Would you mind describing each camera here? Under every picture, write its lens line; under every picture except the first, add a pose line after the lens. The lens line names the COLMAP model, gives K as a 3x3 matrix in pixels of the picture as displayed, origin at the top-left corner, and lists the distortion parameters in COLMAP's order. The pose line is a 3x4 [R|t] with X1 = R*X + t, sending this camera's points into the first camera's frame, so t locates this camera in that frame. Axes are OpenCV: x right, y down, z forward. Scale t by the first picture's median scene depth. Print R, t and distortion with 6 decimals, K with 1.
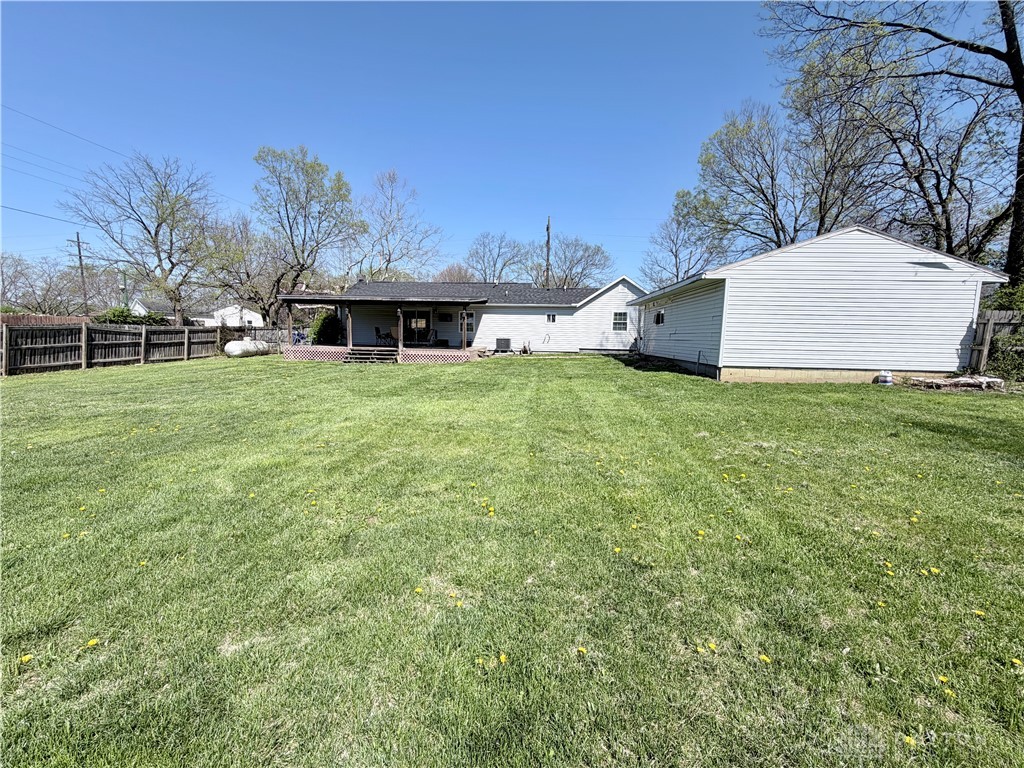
lens RADIAL K [[407.9, 0, 509.9], [0, 407.9, 383.5], [0, 0, 1]] dist [-0.001066, 0.000032]
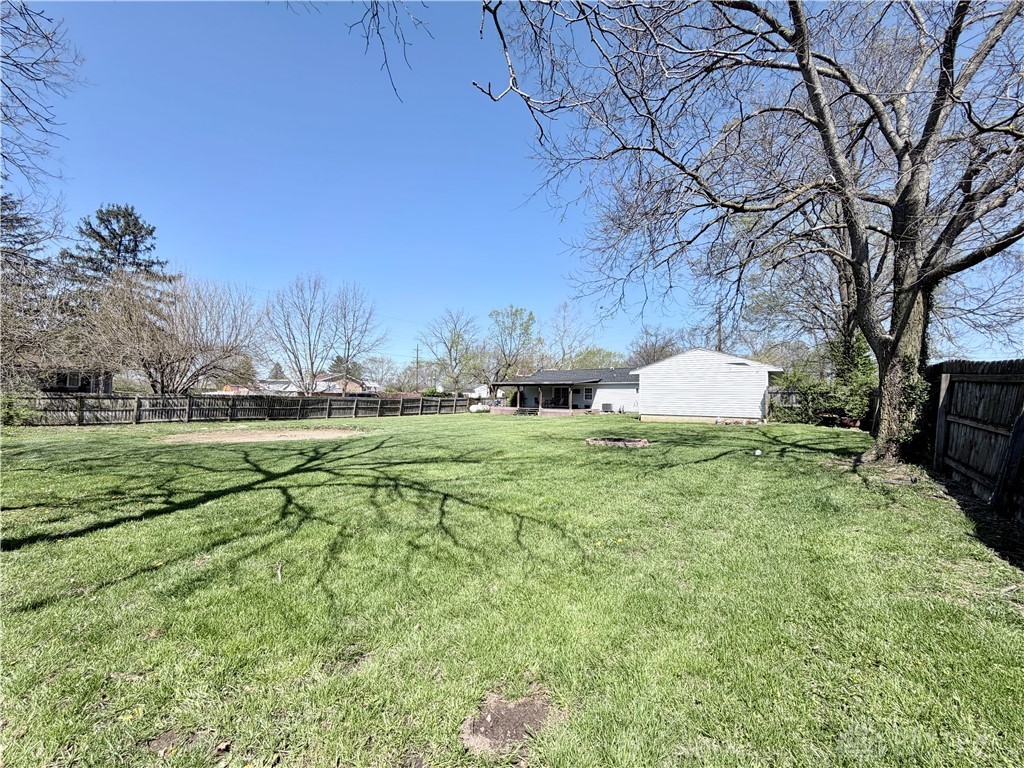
lens RADIAL K [[407.9, 0, 509.9], [0, 407.9, 383.5], [0, 0, 1]] dist [-0.001066, 0.000032]
pose [[0.844021, -0.026888, -0.535636, 0.533438], [-0.064130, 0.986517, -0.150574, 0.080469], [0.532462, 0.161438, 0.830916, -0.567639]]
